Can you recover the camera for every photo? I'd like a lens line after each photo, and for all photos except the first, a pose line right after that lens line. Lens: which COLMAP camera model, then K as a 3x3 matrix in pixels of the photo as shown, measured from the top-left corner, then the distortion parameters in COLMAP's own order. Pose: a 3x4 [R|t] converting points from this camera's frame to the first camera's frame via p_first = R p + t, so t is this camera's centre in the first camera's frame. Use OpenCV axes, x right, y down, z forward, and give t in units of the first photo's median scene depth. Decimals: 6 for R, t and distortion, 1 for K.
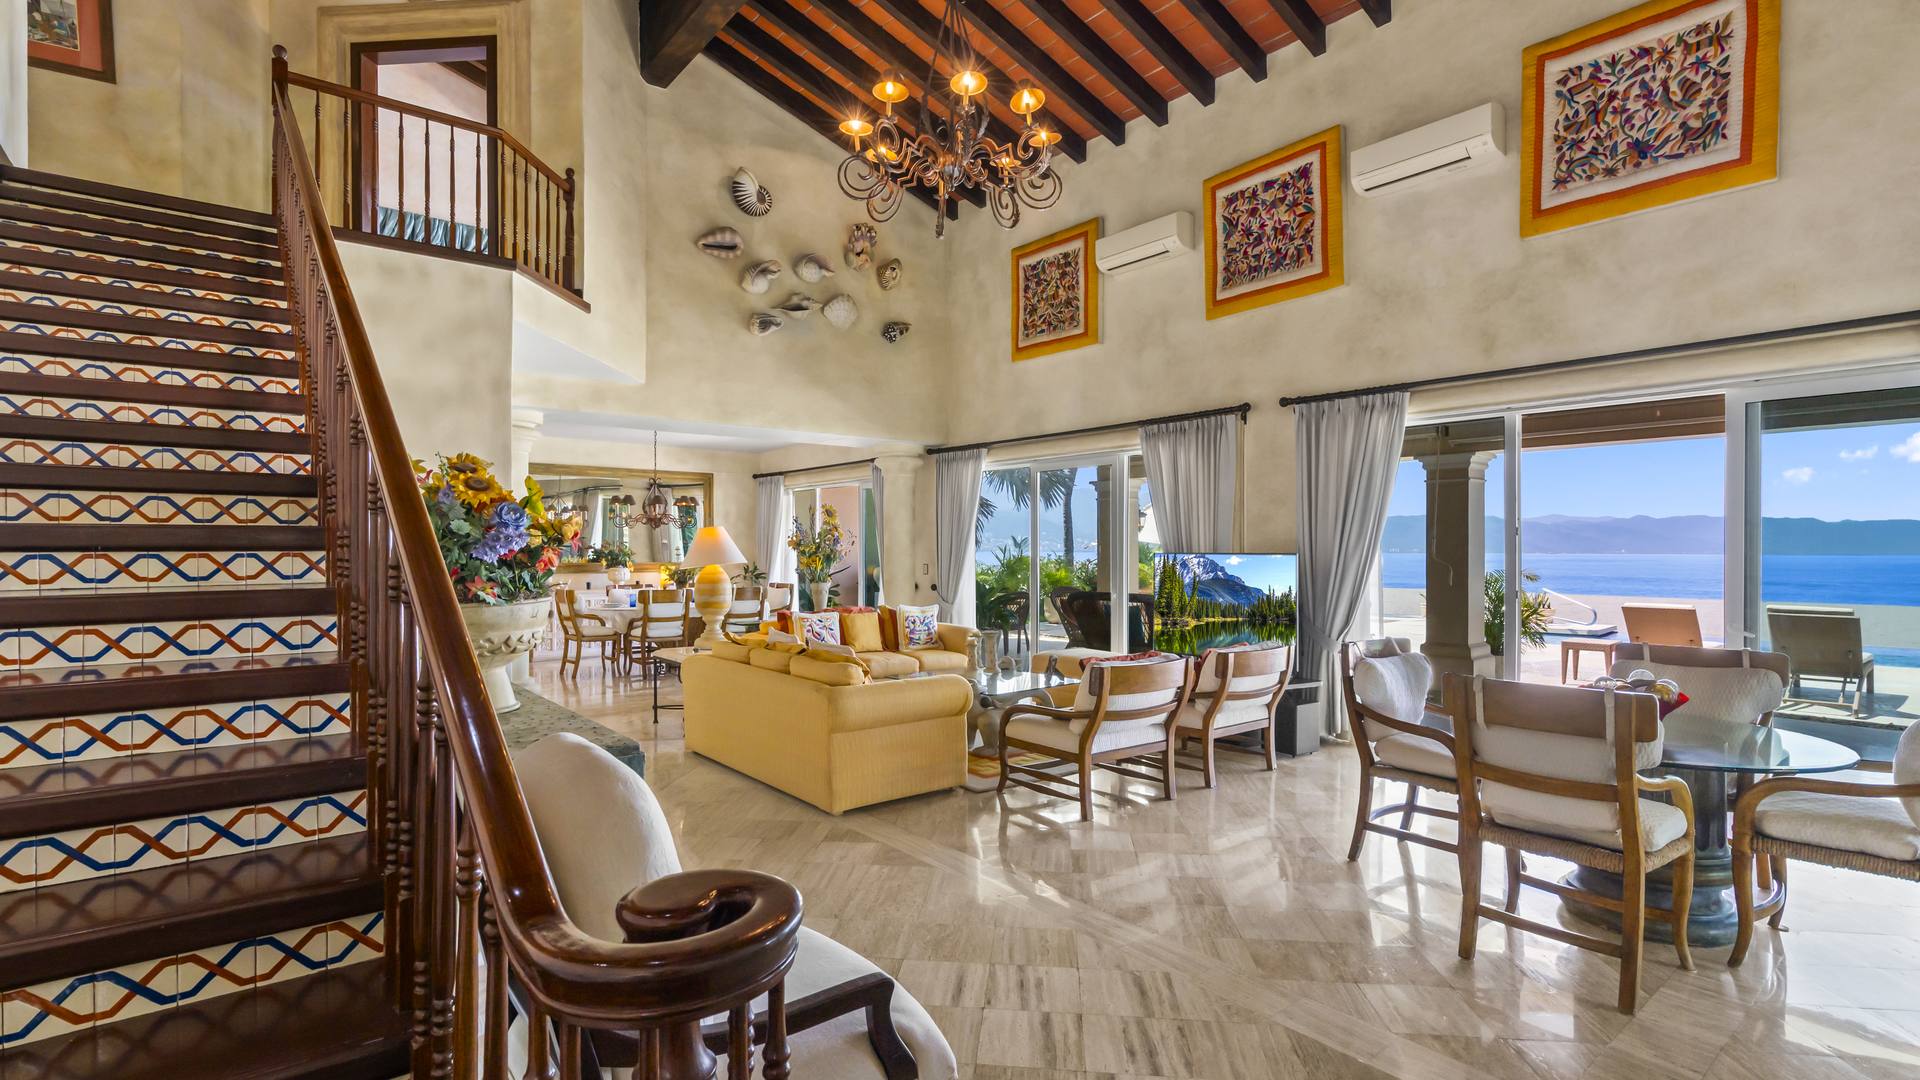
lens RADIAL K [[909.5, 0, 964.2], [0, 909.5, 553.5], [0, 0, 1]] dist [-0.004623, -0.001286]
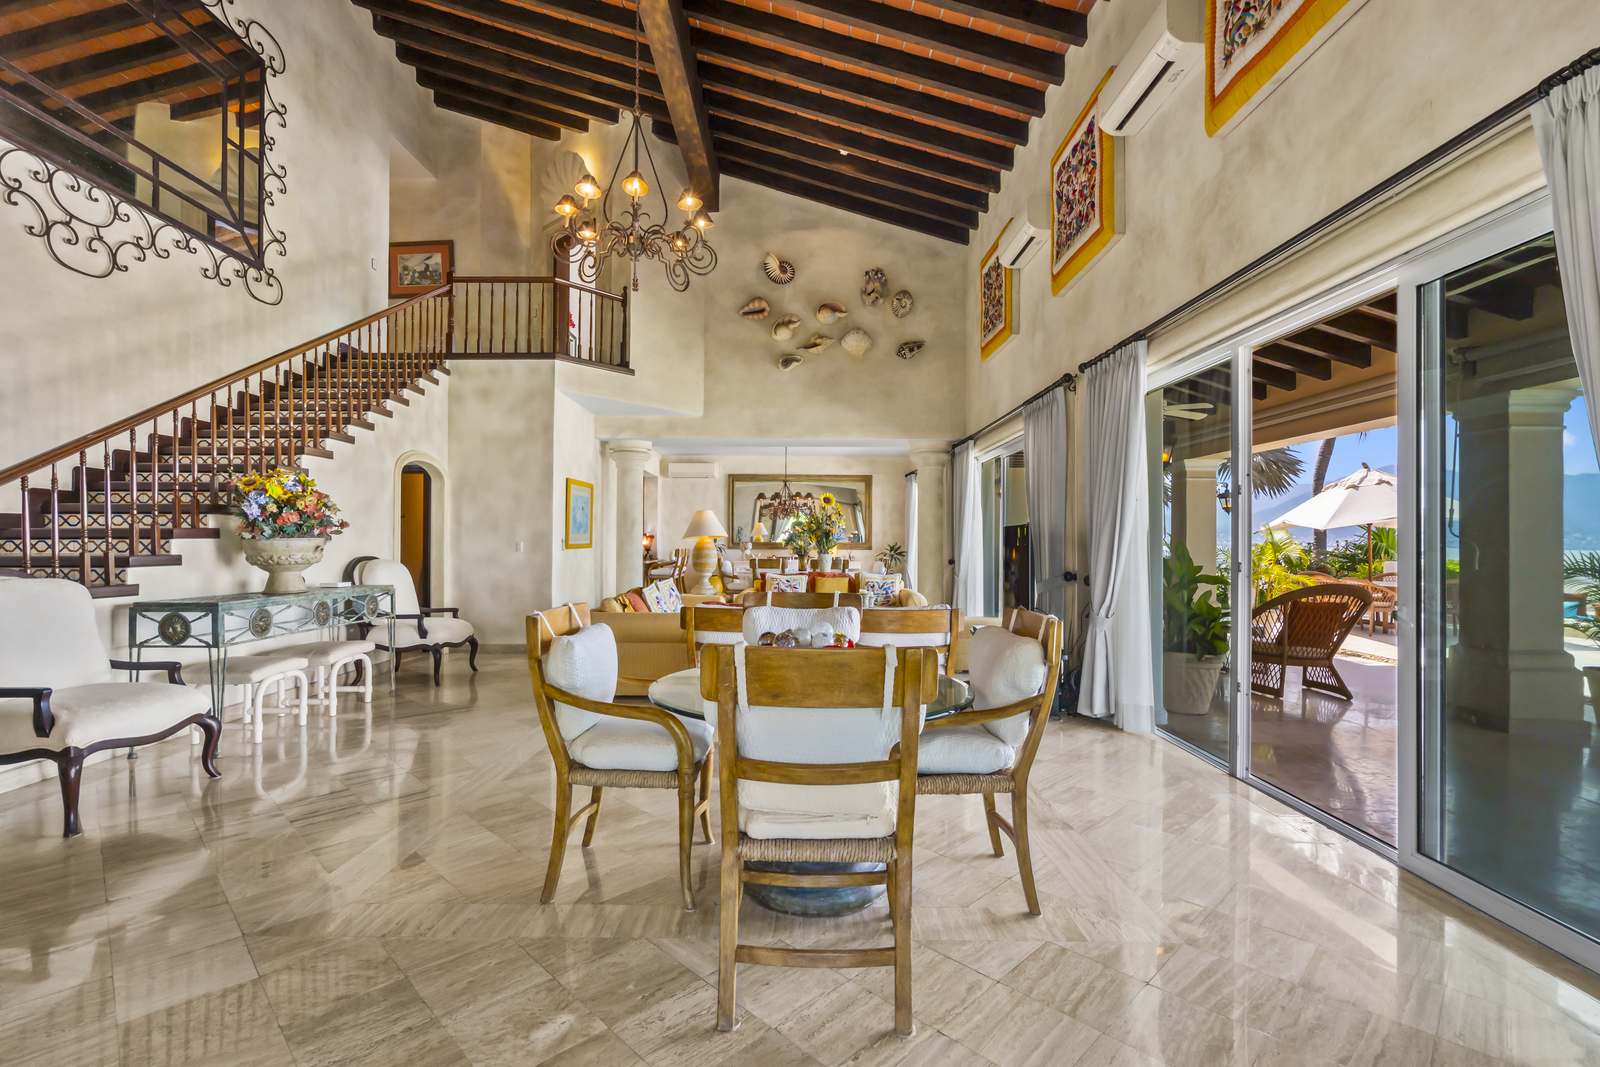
lens RADIAL K [[751.9, 0, 797.3], [0, 751.9, 539.0], [0, 0, 1]] dist [-0.001961, -0.000035]
pose [[0.763688, 0.002607, -0.645580, 0.549997], [-0.009303, 0.999932, -0.006968, 0.019861], [0.645518, 0.011327, 0.763661, 0.169027]]
